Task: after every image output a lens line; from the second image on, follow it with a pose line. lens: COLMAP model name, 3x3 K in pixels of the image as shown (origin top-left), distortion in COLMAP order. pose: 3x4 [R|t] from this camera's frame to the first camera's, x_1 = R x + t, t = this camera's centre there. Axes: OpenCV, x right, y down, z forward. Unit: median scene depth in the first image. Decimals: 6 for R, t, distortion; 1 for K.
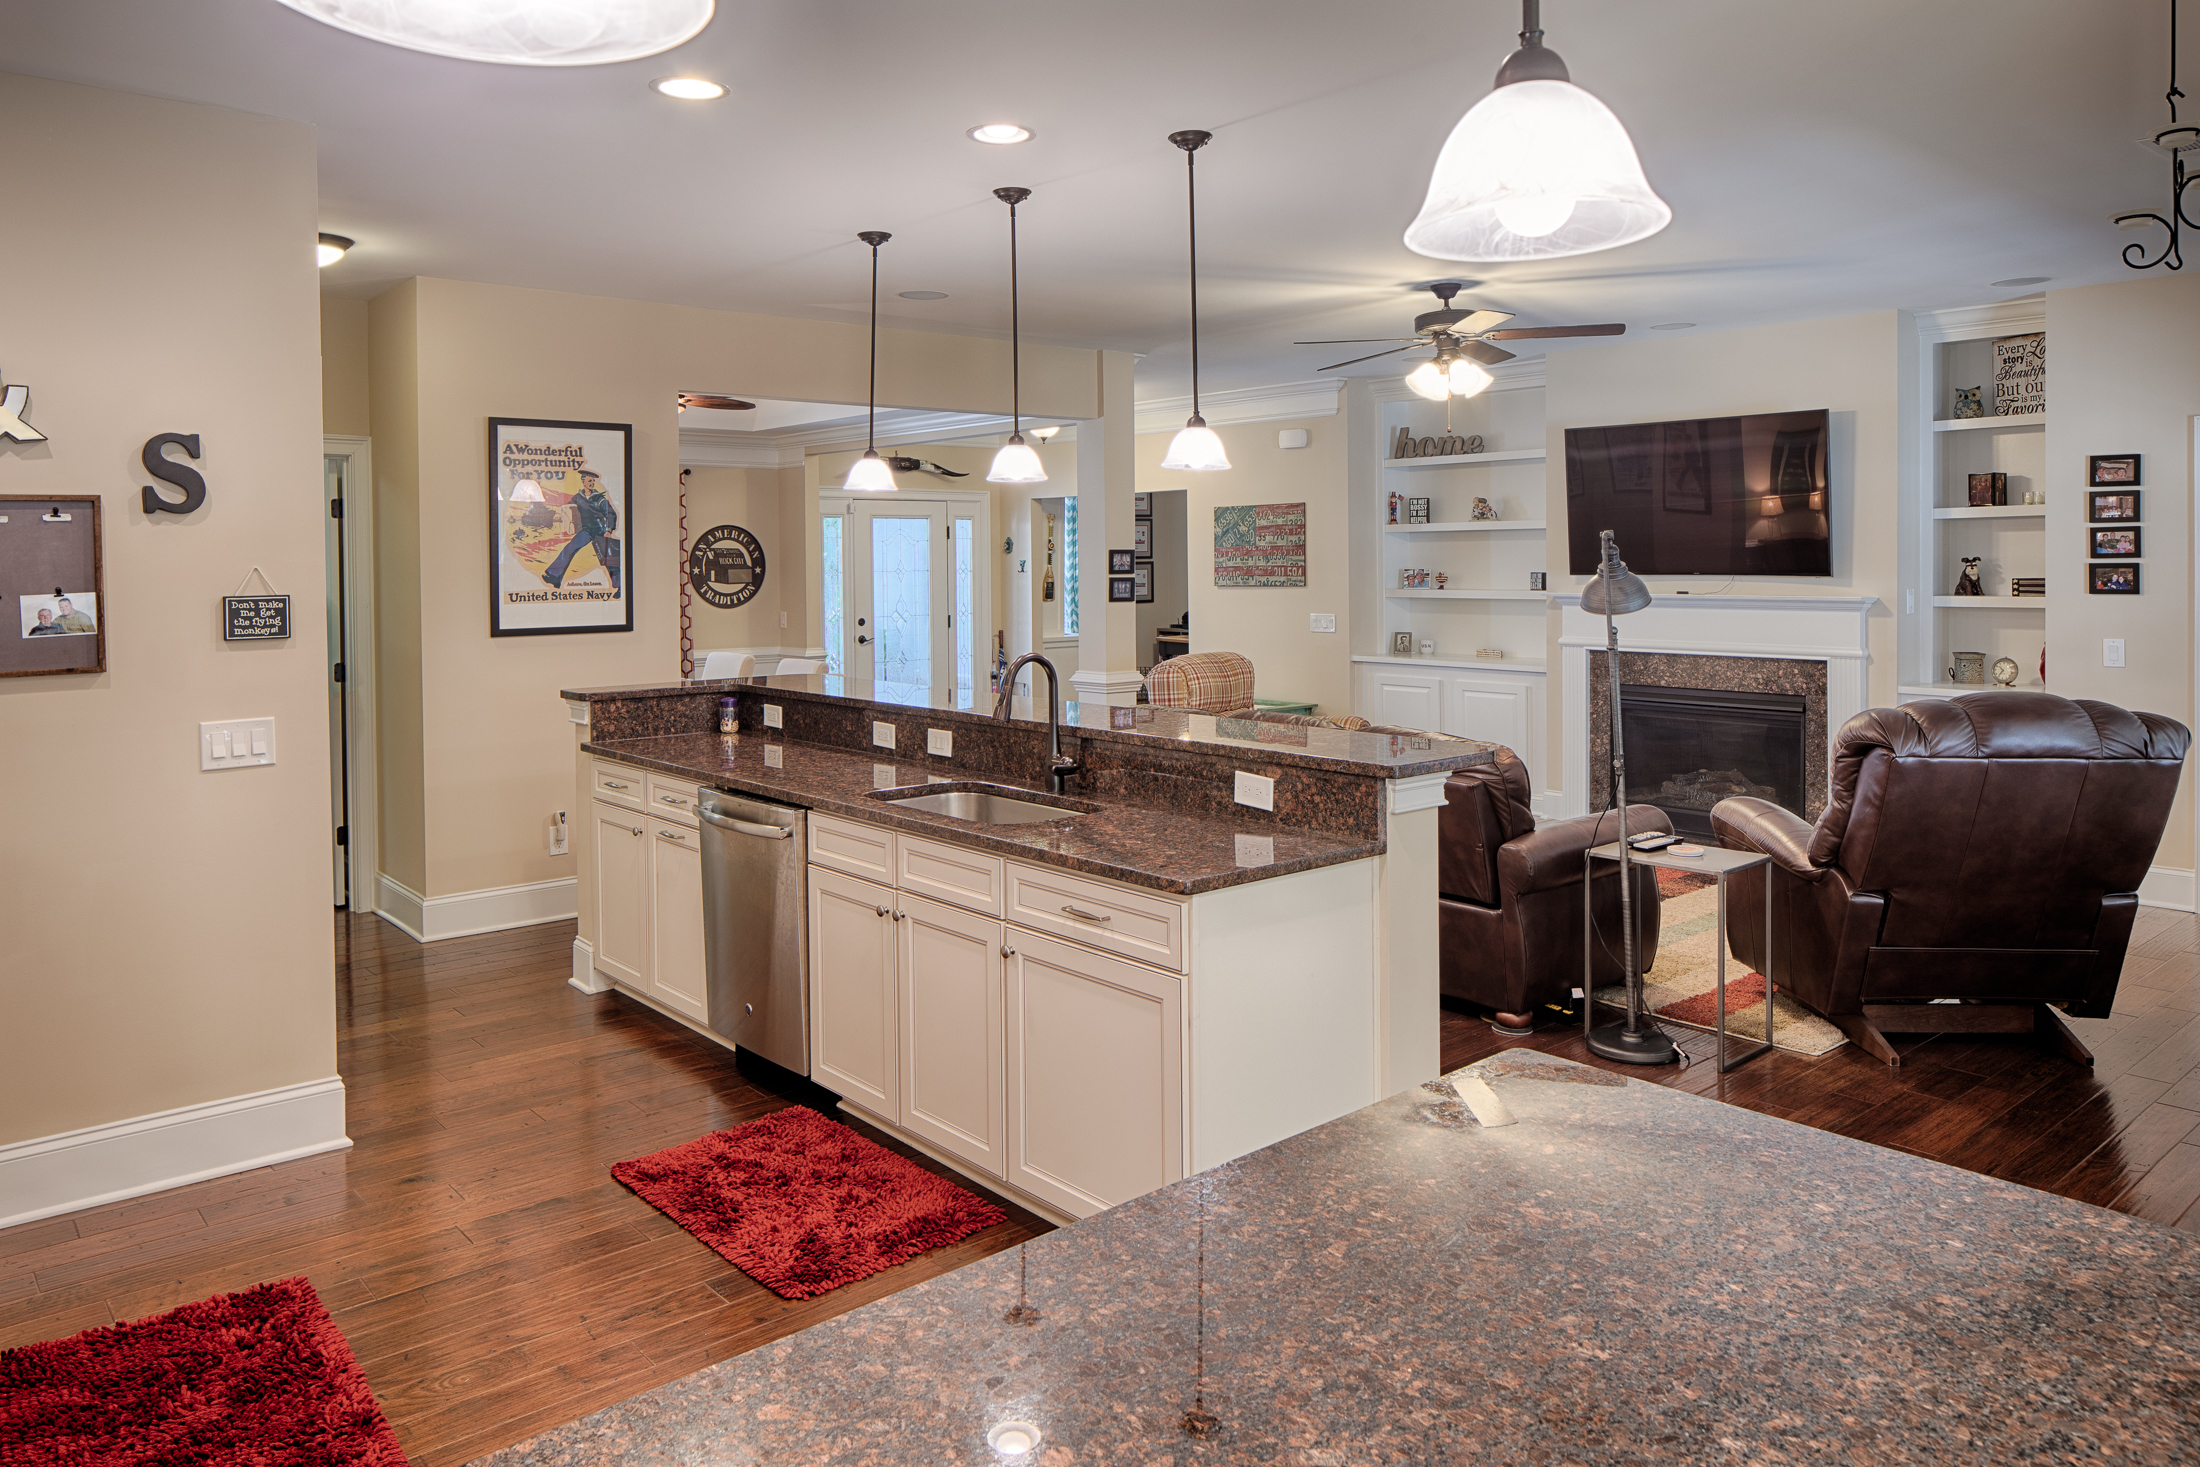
lens RADIAL K [[1493.1, 0, 1105.9], [0, 1493.1, 723.8], [0, 0, 1]] dist [0.006355, -0.003660]
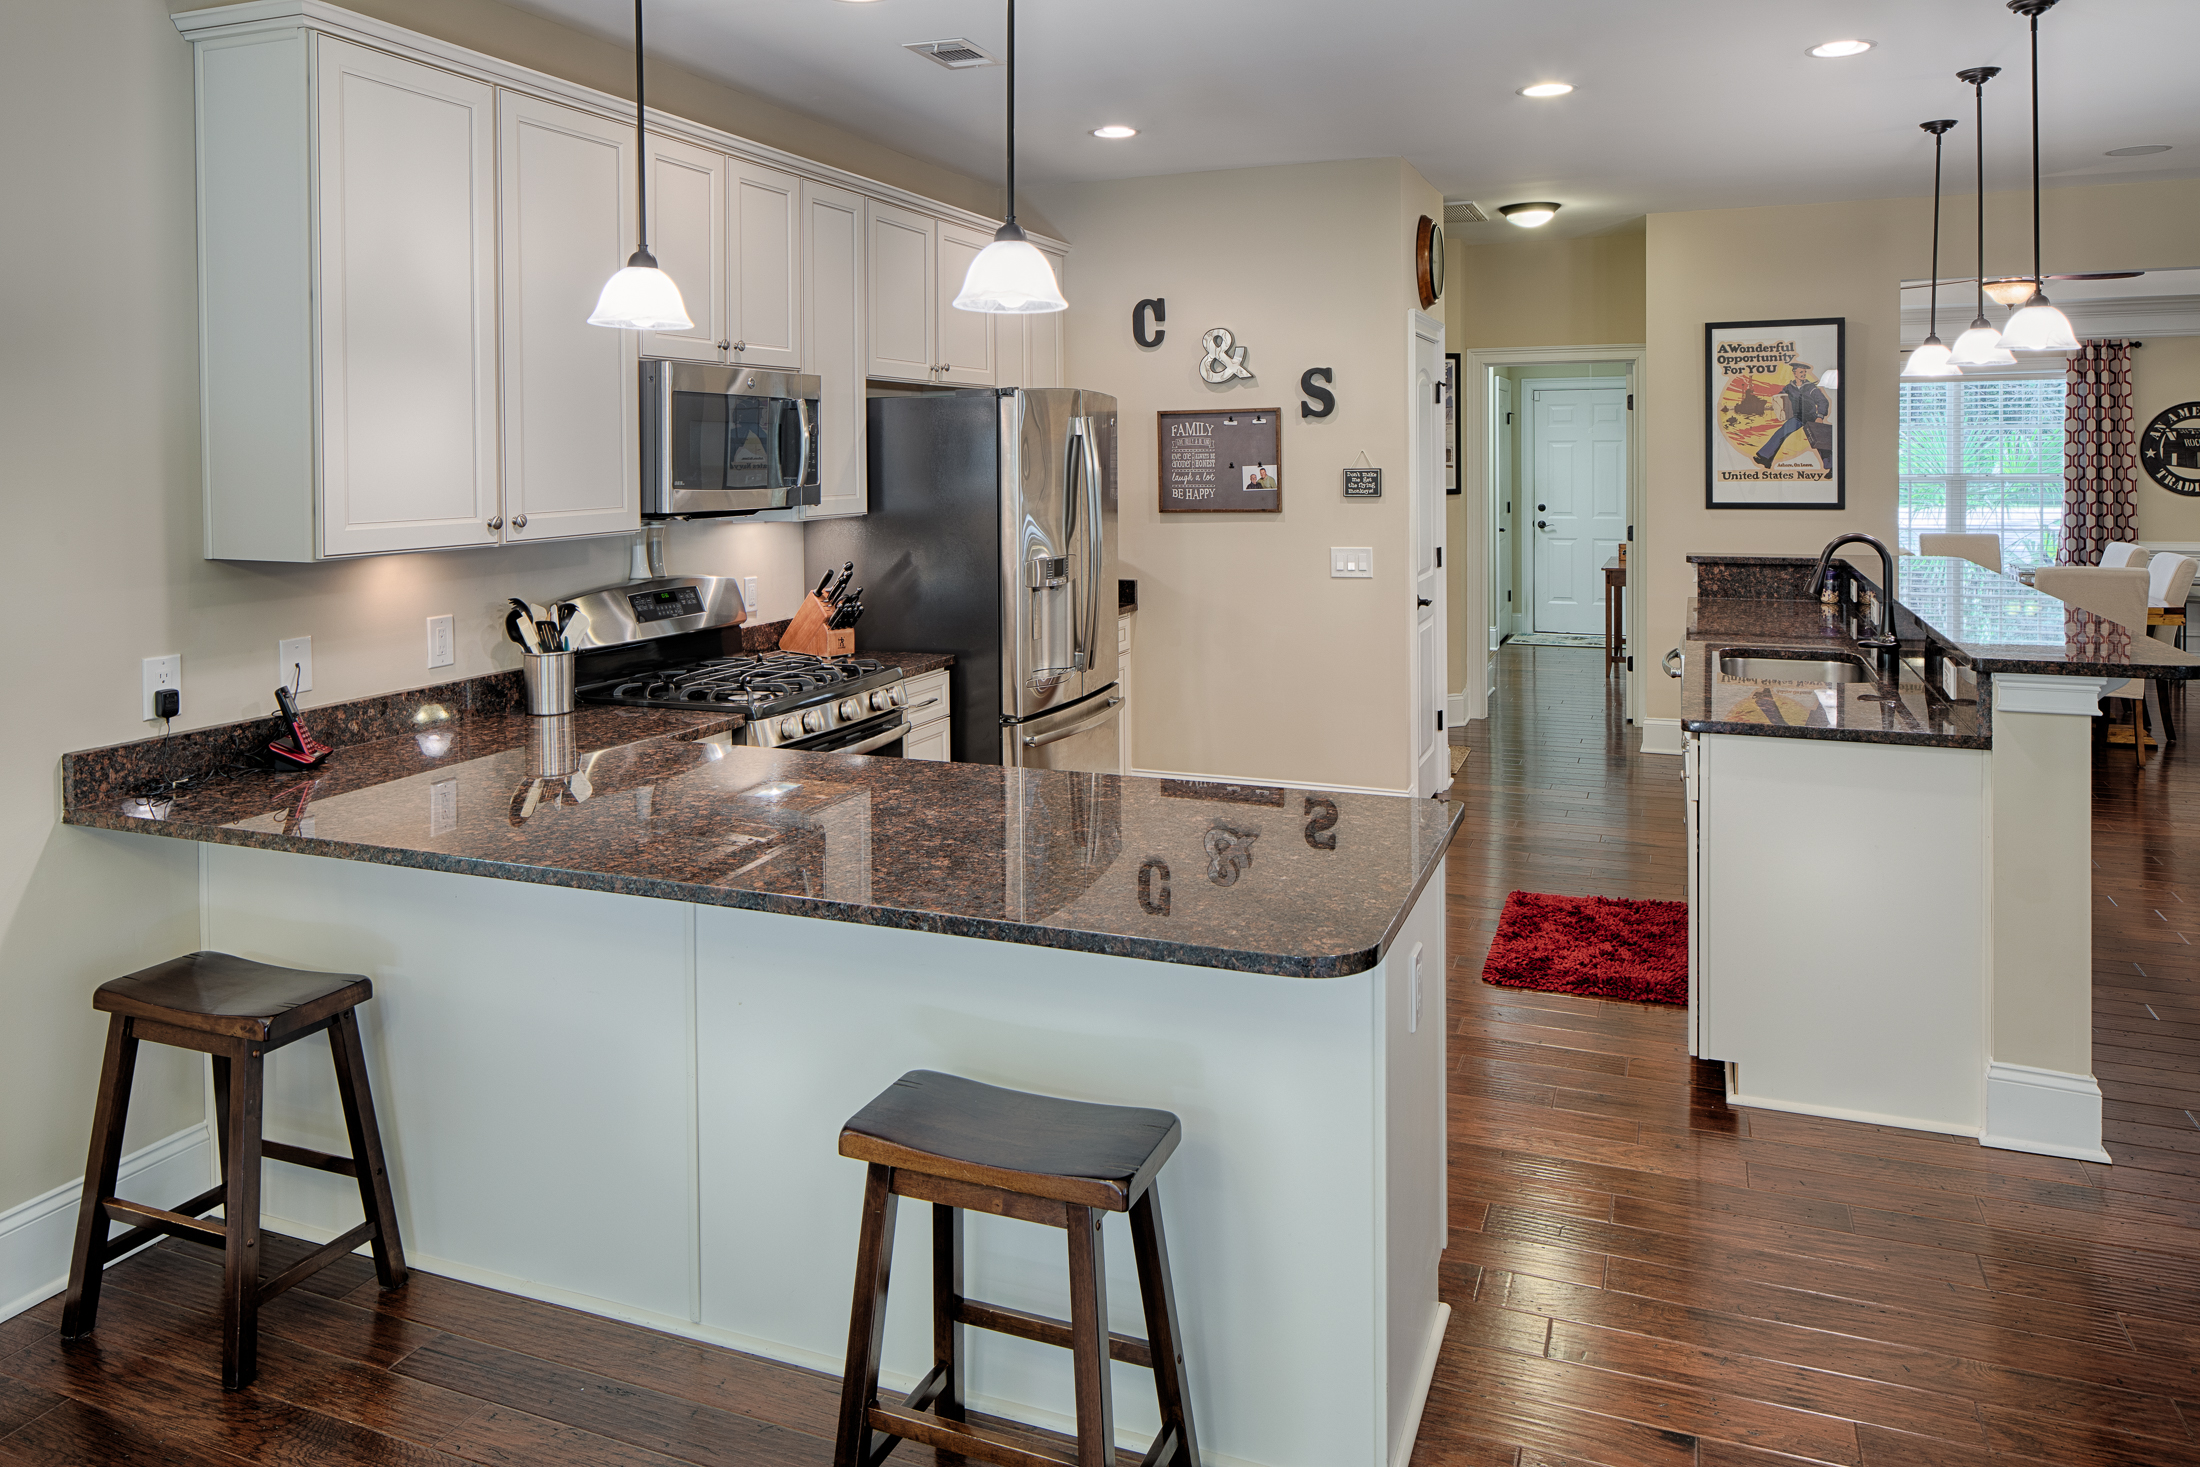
lens RADIAL K [[1493.1, 0, 1106.8], [0, 1493.1, 736.5], [0, 0, 1]] dist [0.006355, -0.003660]
pose [[0.461152, 0.170691, -0.870749, 0.488220], [-0.094401, 0.985192, 0.143130, -0.004972], [0.882285, 0.016195, 0.470437, 0.017770]]
